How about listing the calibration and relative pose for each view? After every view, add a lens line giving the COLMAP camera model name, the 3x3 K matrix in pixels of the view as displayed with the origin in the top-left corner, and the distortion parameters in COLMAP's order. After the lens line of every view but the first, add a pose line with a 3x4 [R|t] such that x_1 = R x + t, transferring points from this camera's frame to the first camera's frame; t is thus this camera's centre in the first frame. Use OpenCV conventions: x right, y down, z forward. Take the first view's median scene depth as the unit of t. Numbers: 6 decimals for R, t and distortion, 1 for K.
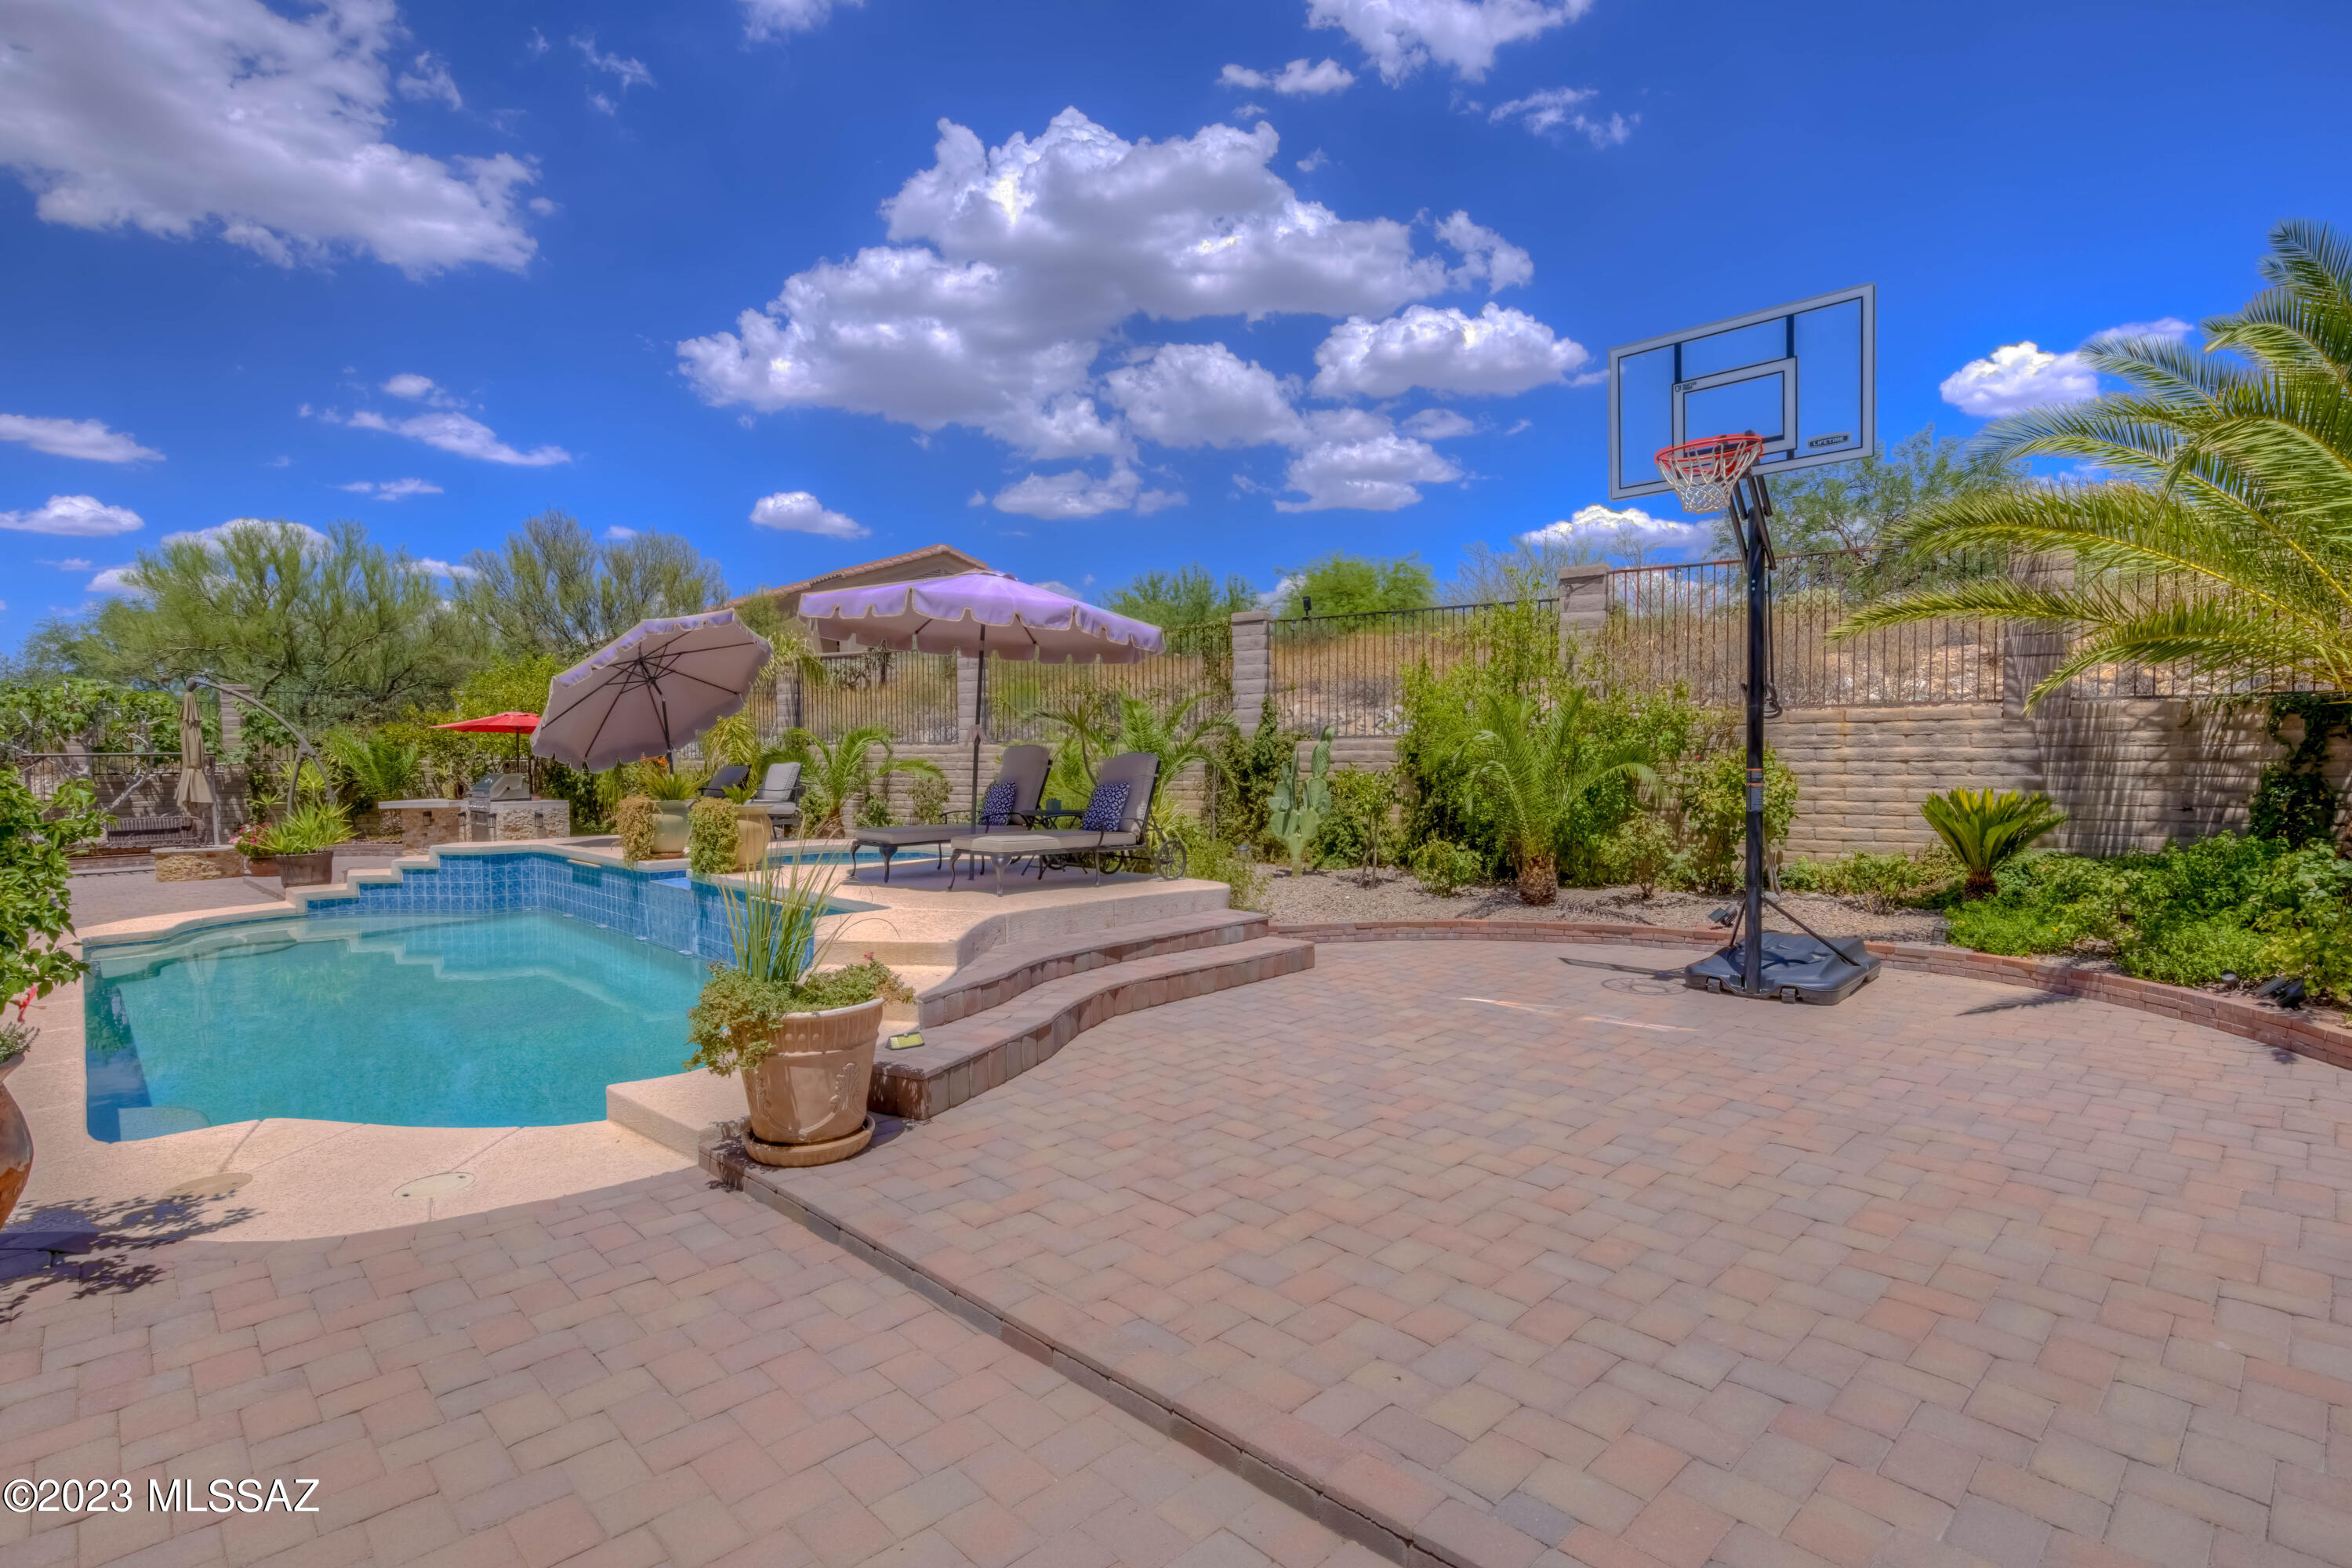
lens RADIAL K [[1107.8, 0, 1154.9], [0, 1107.8, 781.2], [0, 0, 1]] dist [-0.001377, -0.000104]
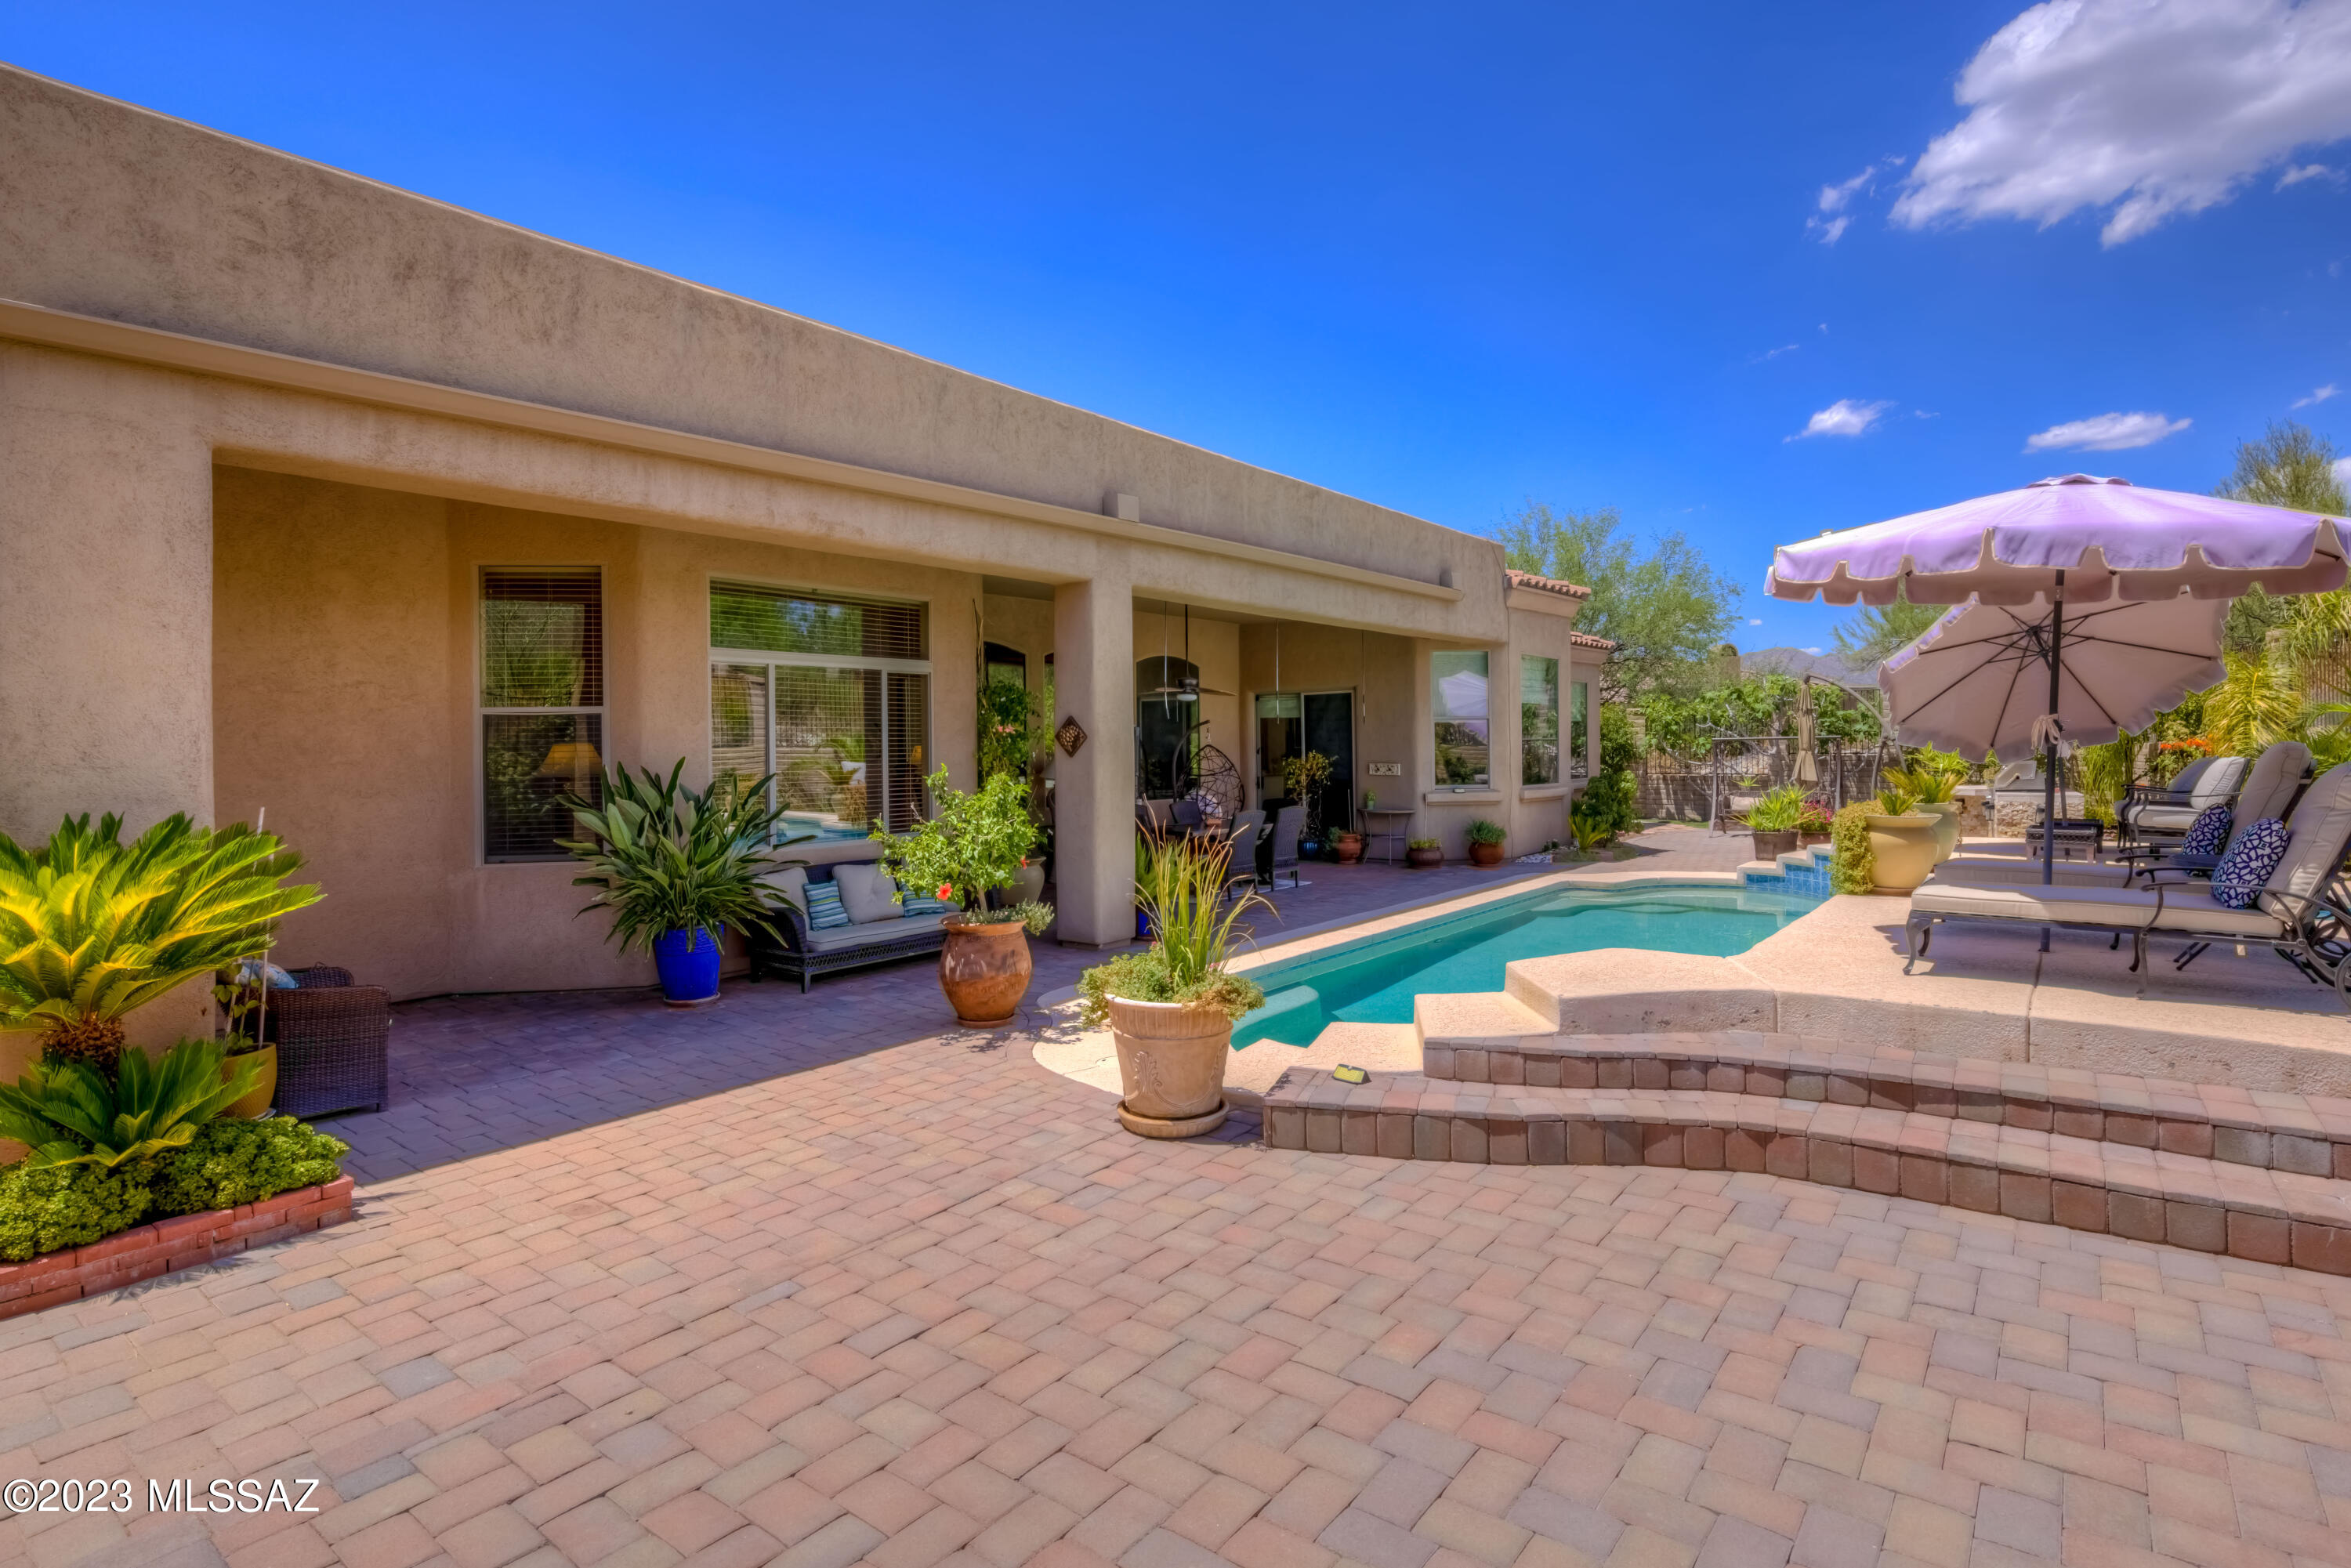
lens RADIAL K [[1107.3, 0, 1154.4], [0, 1107.3, 781.2], [0, 0, 1]] dist [-0.001377, -0.000104]
pose [[0.186231, 0.035015, -0.981882, 0.651193], [-0.013088, 0.999364, 0.033156, -0.044512], [0.982419, 0.006676, 0.186571, 0.642243]]
